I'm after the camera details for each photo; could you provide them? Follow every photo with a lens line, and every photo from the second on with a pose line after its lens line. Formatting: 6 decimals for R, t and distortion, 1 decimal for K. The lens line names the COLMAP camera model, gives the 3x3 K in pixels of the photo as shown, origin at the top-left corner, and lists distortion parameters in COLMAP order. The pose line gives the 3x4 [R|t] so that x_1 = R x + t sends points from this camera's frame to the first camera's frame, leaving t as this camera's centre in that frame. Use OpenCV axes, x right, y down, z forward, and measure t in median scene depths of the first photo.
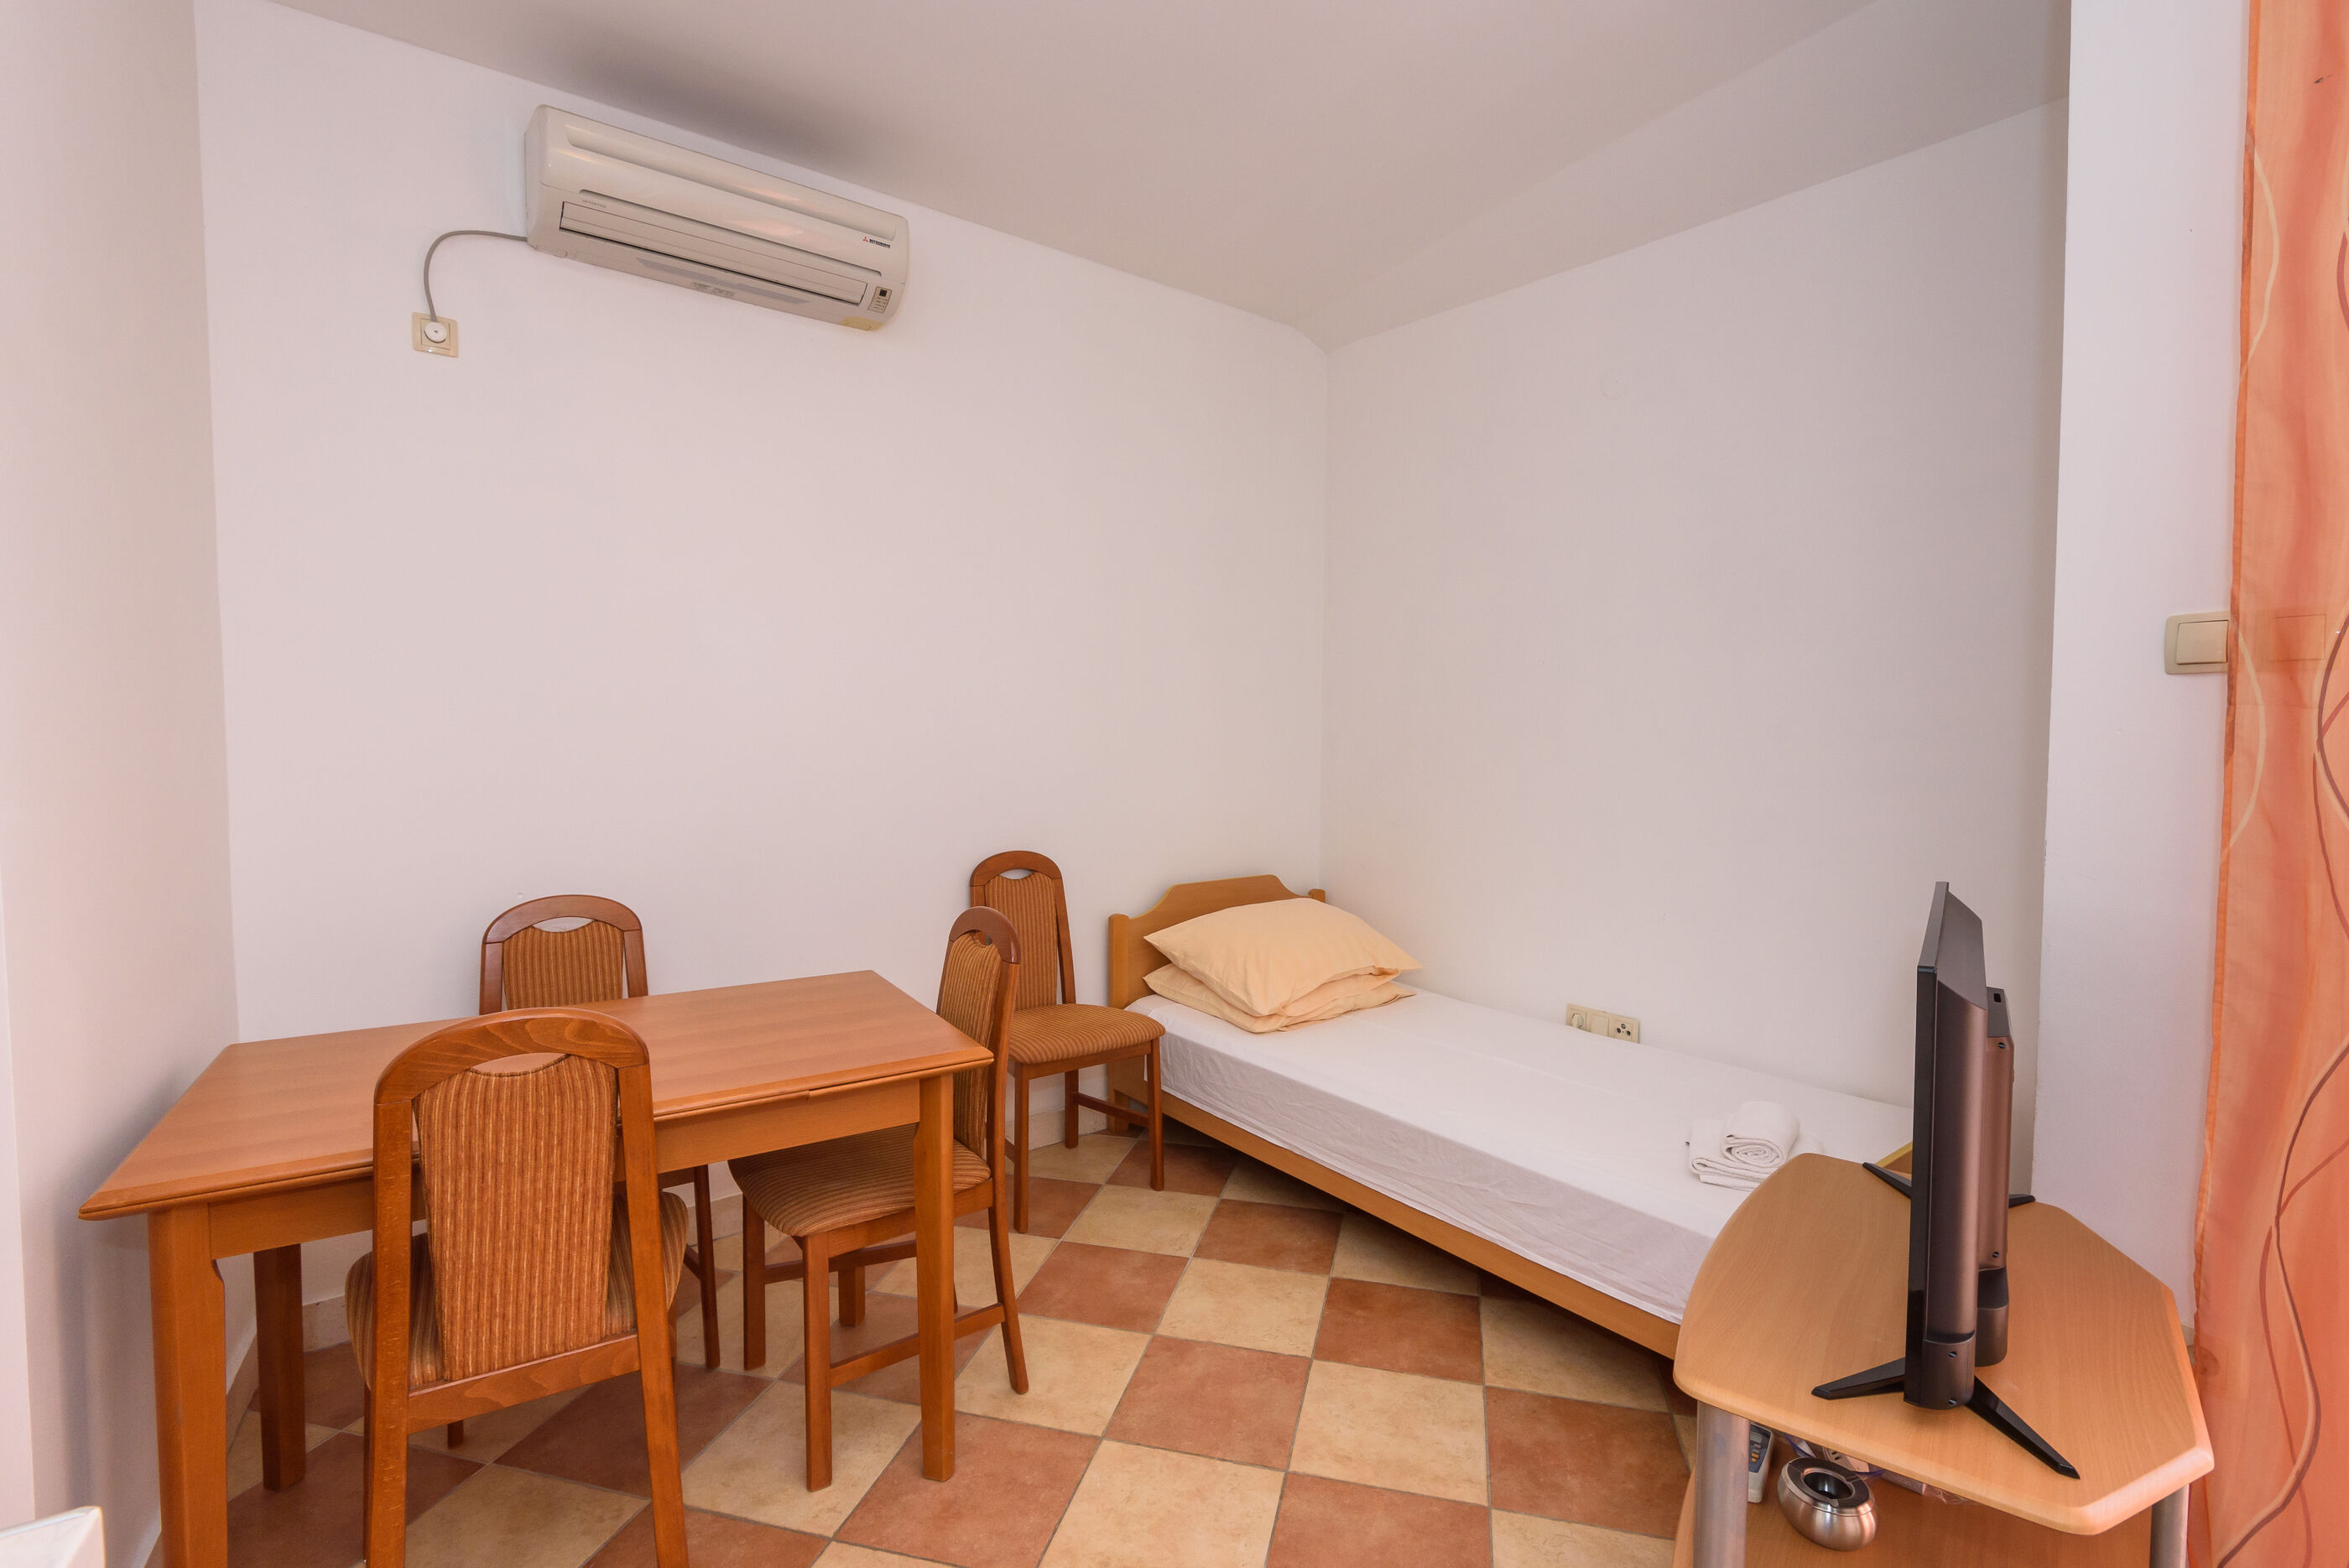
lens RADIAL K [[1063.6, 0, 1175.5], [0, 1063.6, 771.0], [0, 0, 1]] dist [0.001985, -0.000273]
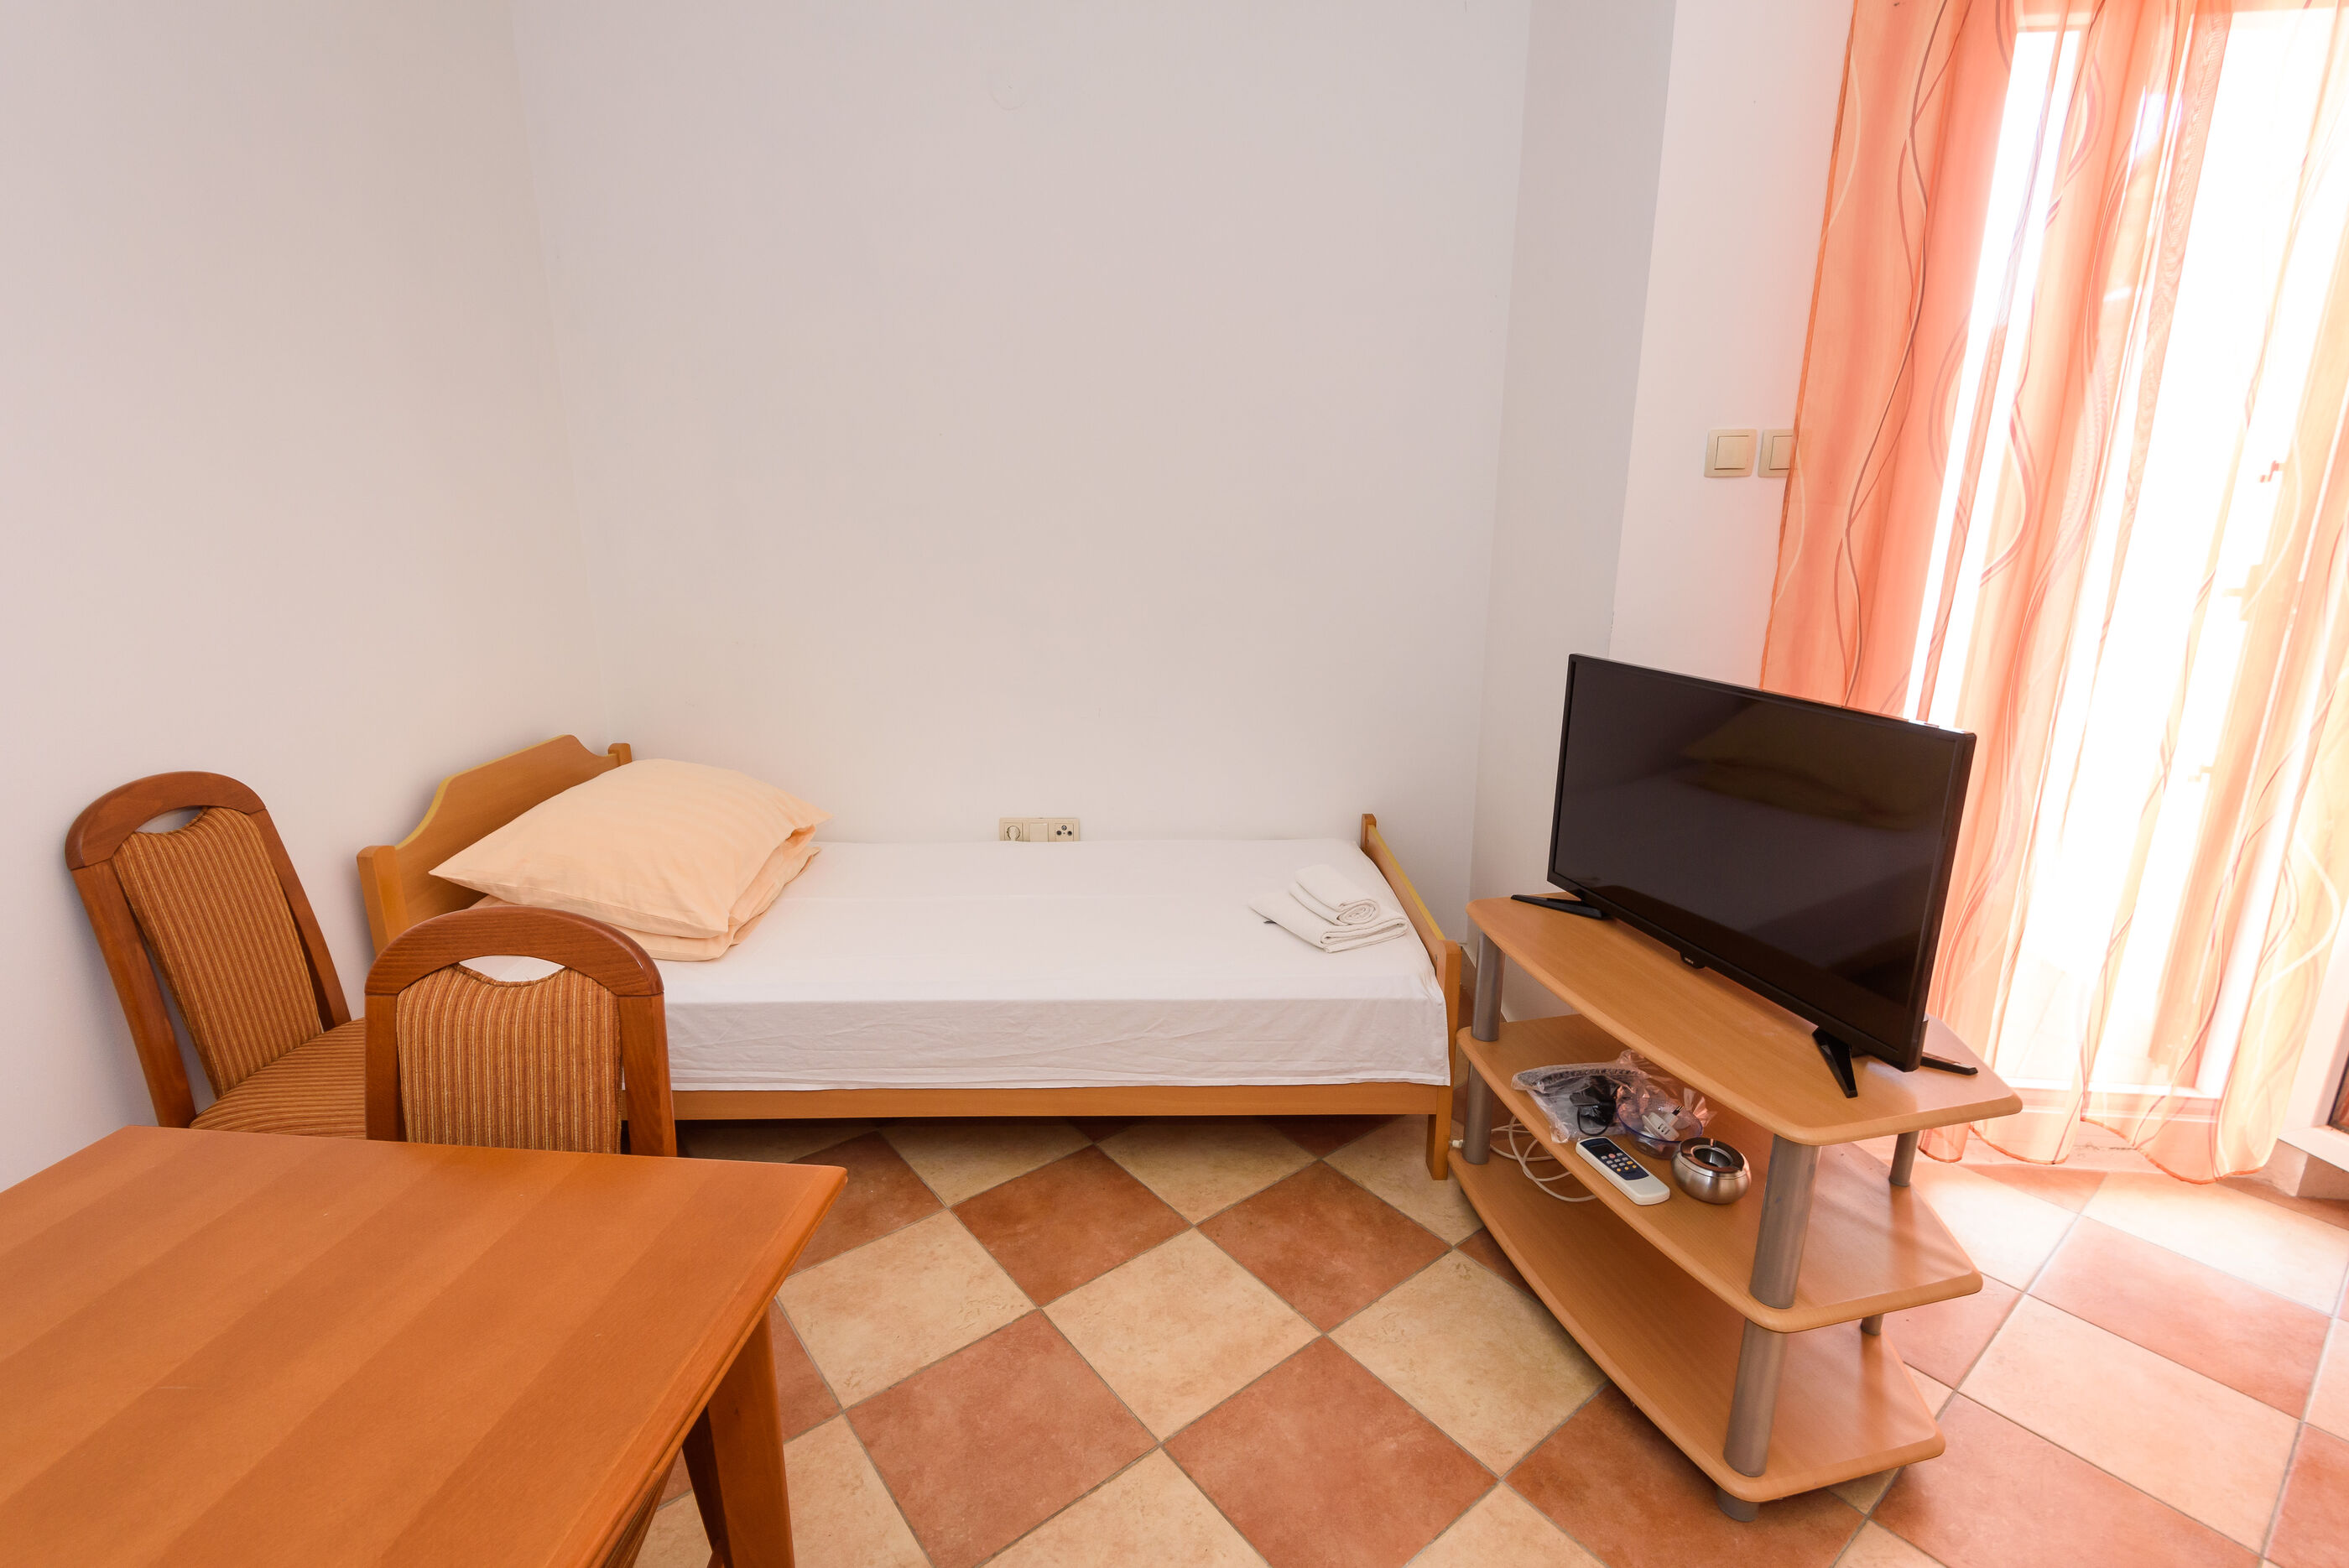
lens RADIAL K [[1060.4, 0, 1176.7], [0, 1060.4, 773.3], [0, 0, 1]] dist [0.043874, -0.033382]
pose [[0.604180, -0.198091, 0.771834, -0.377413], [0.034891, 0.974256, 0.222730, -0.035359], [-0.796084, -0.107639, 0.595537, 0.477423]]
